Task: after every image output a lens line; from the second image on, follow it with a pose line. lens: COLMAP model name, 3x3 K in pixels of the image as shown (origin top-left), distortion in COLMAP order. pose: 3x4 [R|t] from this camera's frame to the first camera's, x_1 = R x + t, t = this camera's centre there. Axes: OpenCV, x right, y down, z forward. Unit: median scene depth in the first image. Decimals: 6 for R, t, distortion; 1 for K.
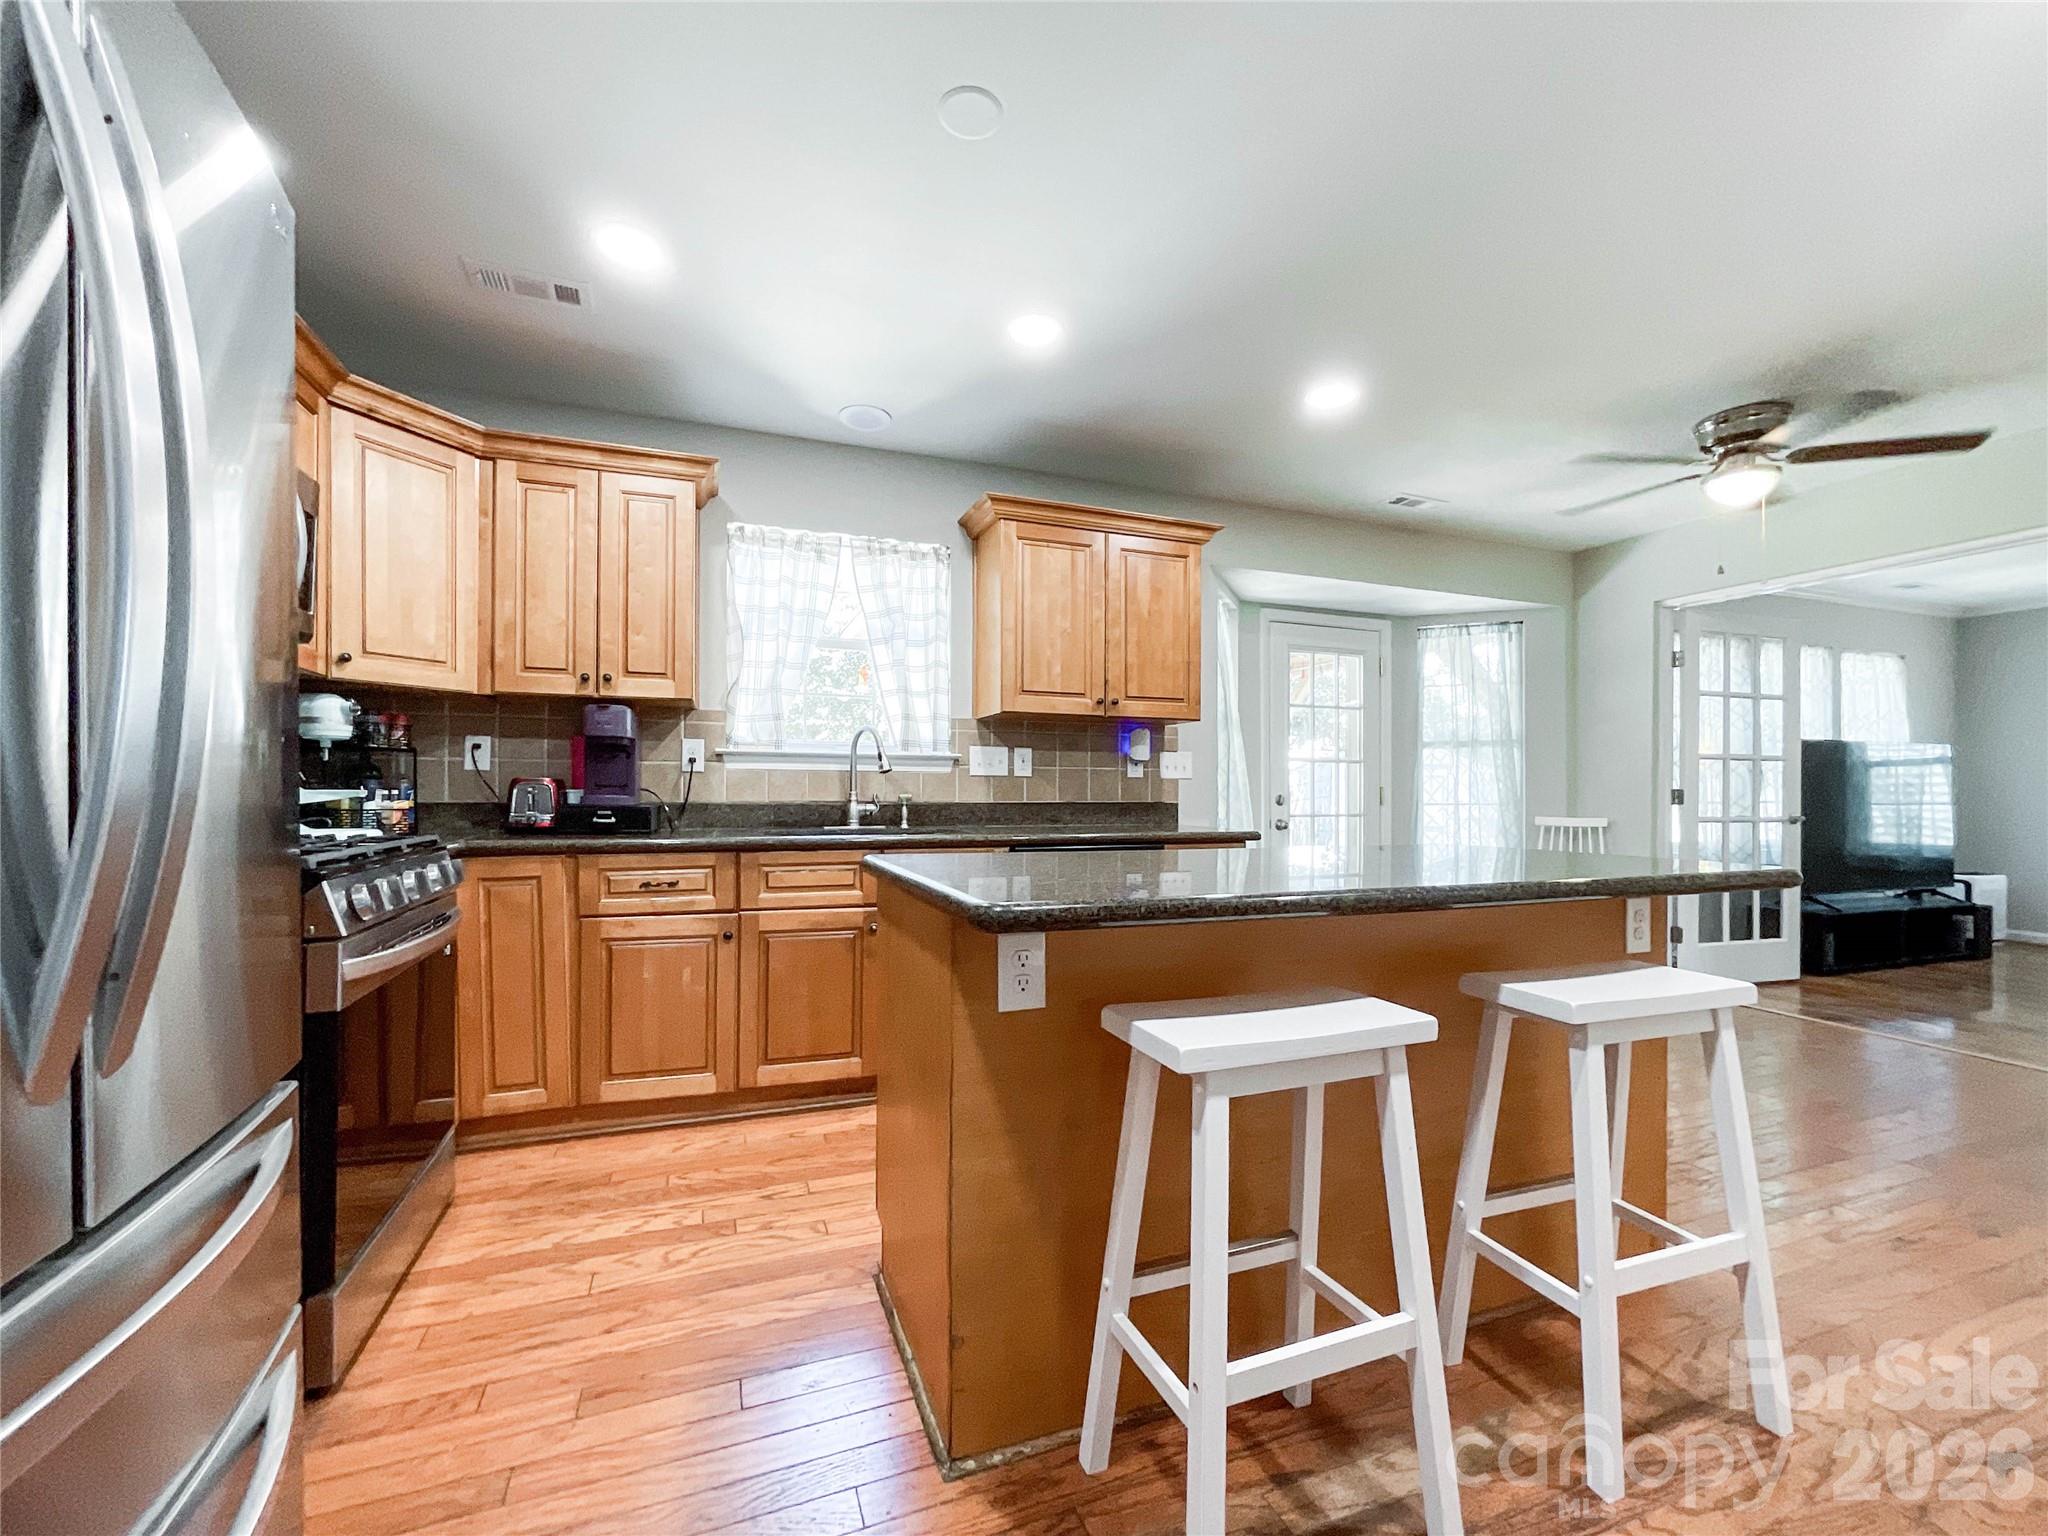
lens RADIAL K [[856.9, 0, 1026.9], [0, 856.9, 791.7], [0, 0, 1]] dist [-0.008985, 0.000161]
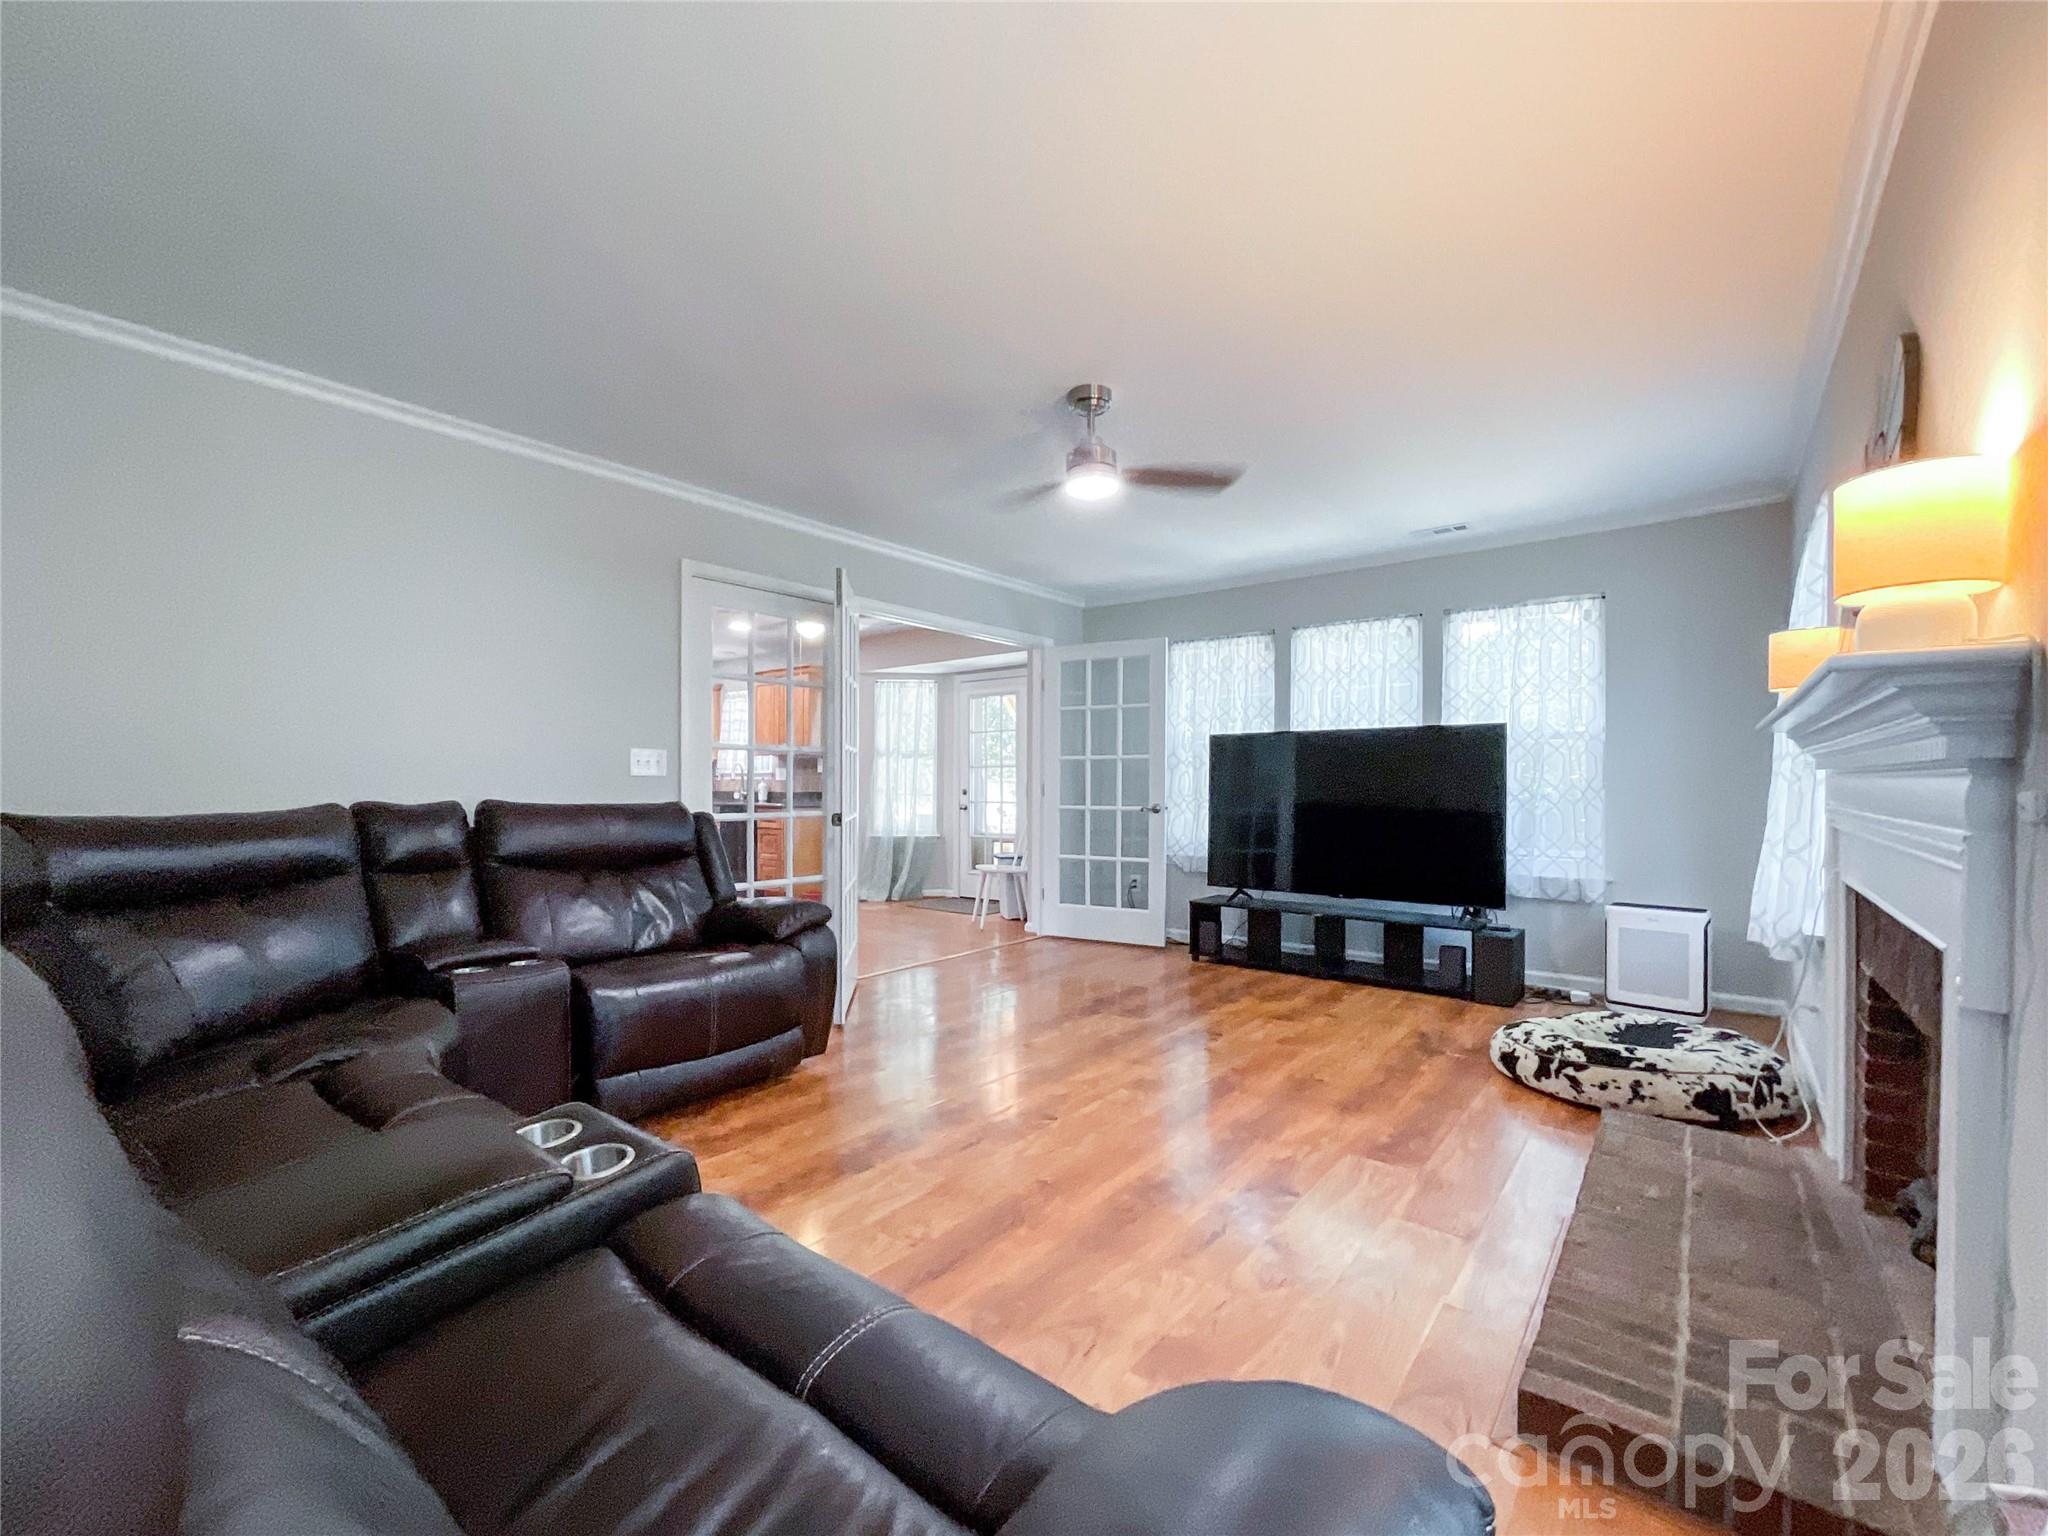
lens RADIAL K [[856.6, 0, 1039.0], [0, 856.6, 729.8], [0, 0, 1]] dist [-0.033038, 0.018835]
pose [[0.516640, -0.047661, -0.854875, 2.427583], [0.010222, 0.998722, -0.049503, -0.036399], [0.856141, 0.016837, 0.516467, 0.384664]]
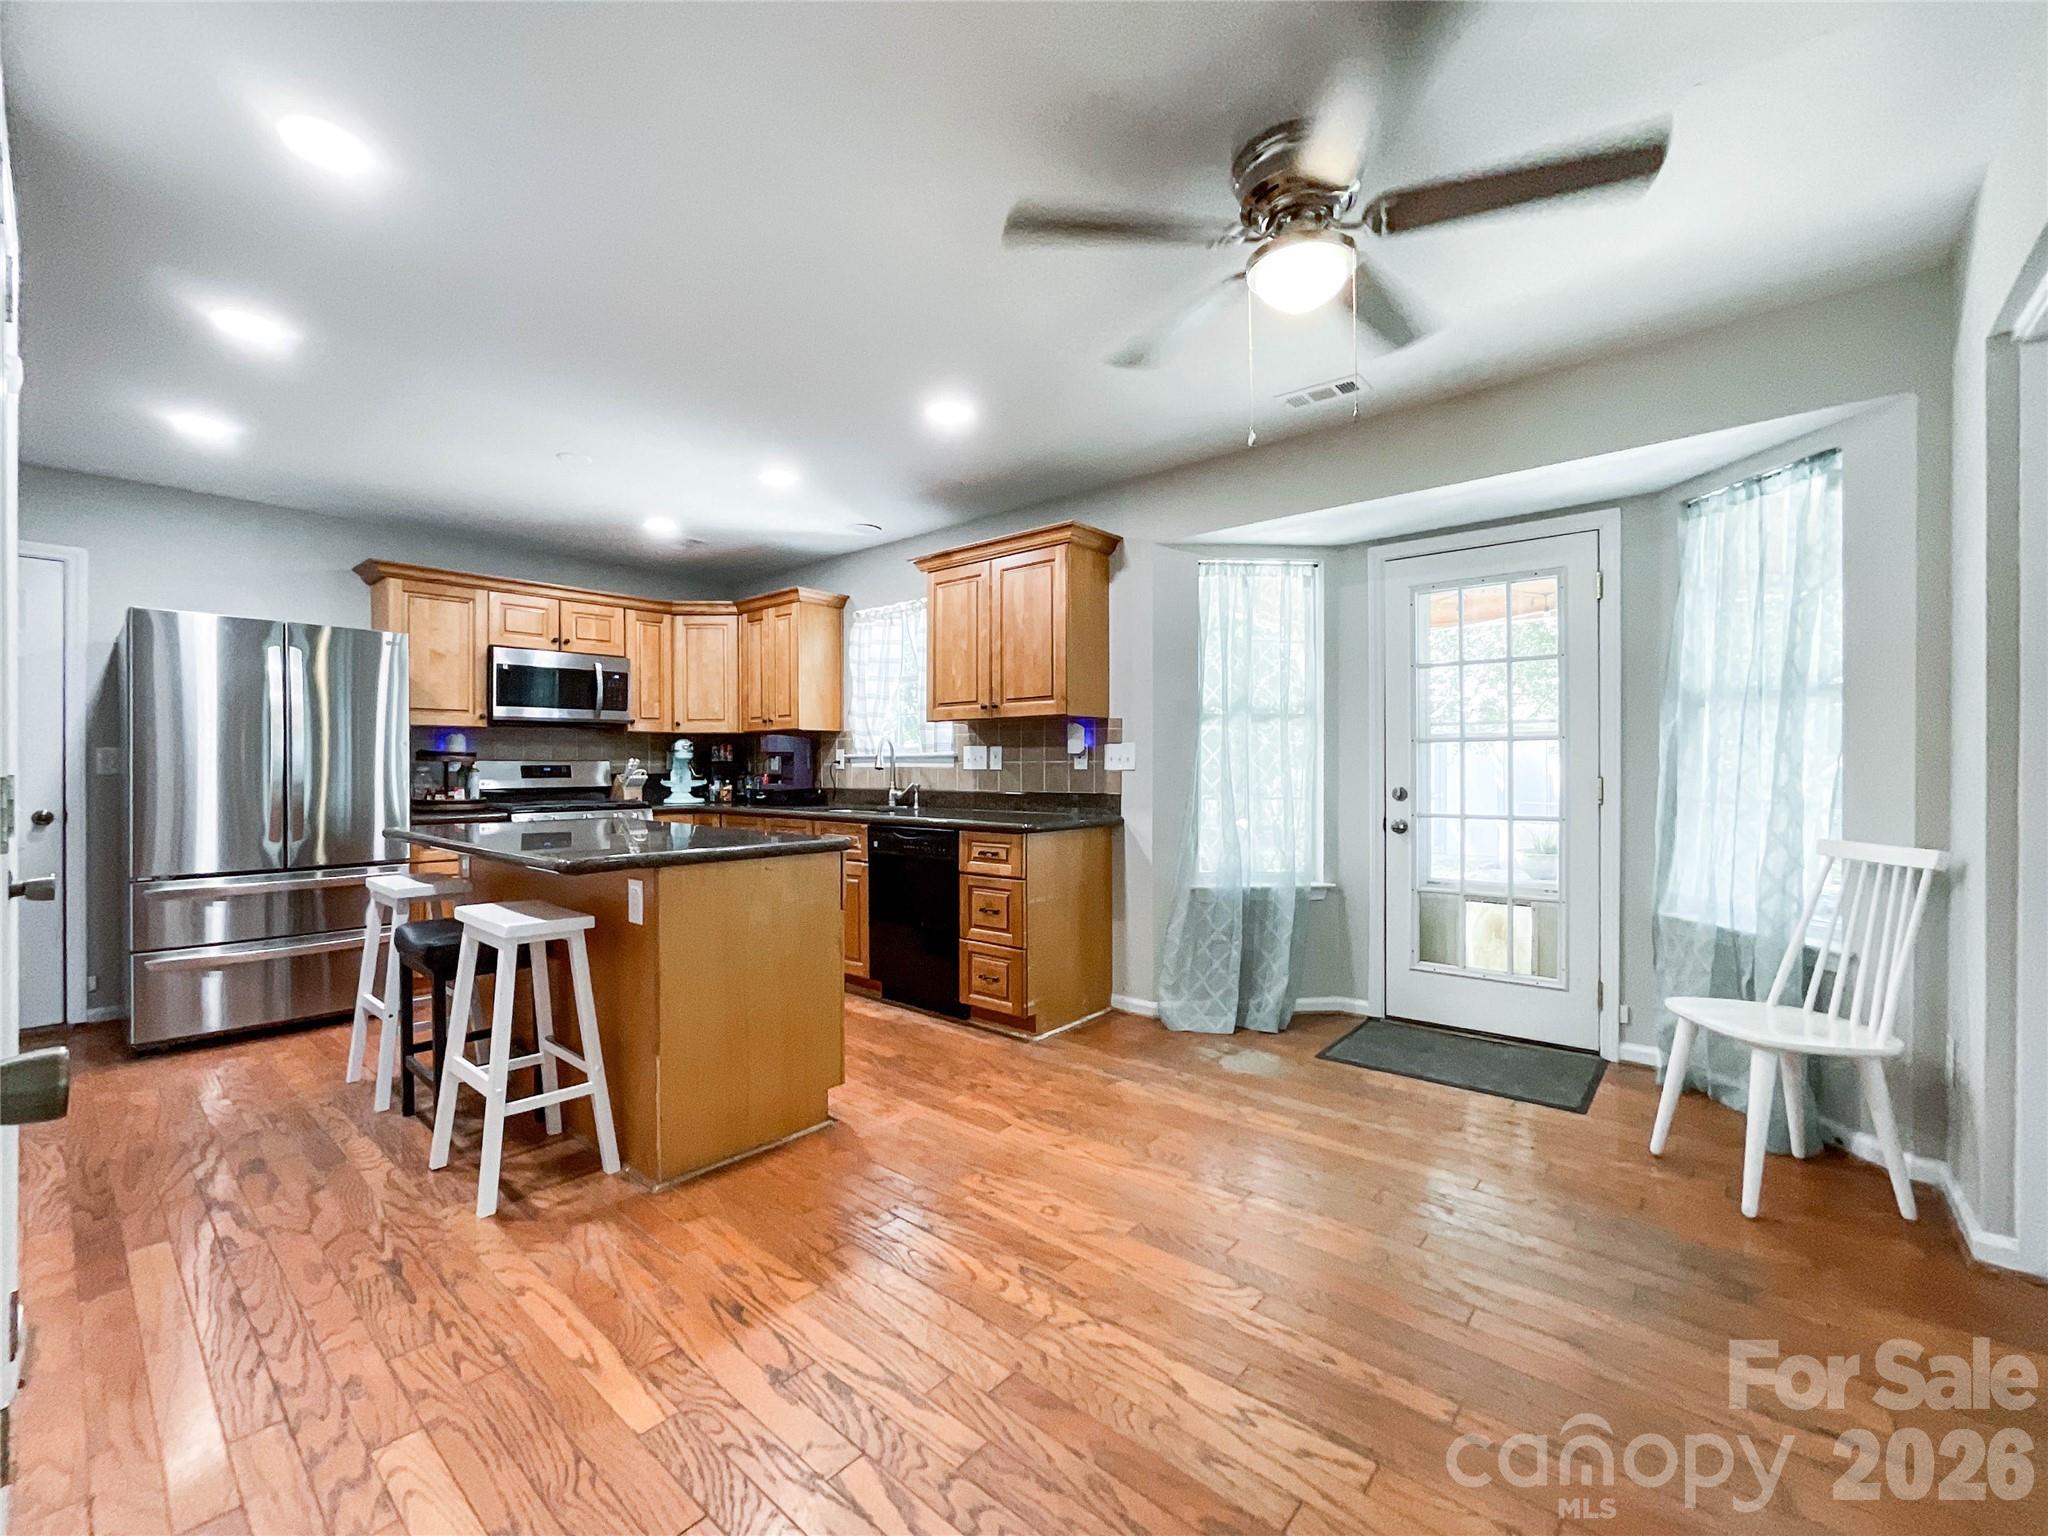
lens RADIAL K [[844.6, 0, 1024.0], [0, 844.6, 768.0], [0, 0, 1]] dist [-0.034494, 0.017694]
pose [[0.473783, -0.003587, -0.880634, 1.089483], [0.005149, 0.999986, -0.001303, -0.019182], [0.880627, -0.003917, 0.473795, 0.488245]]
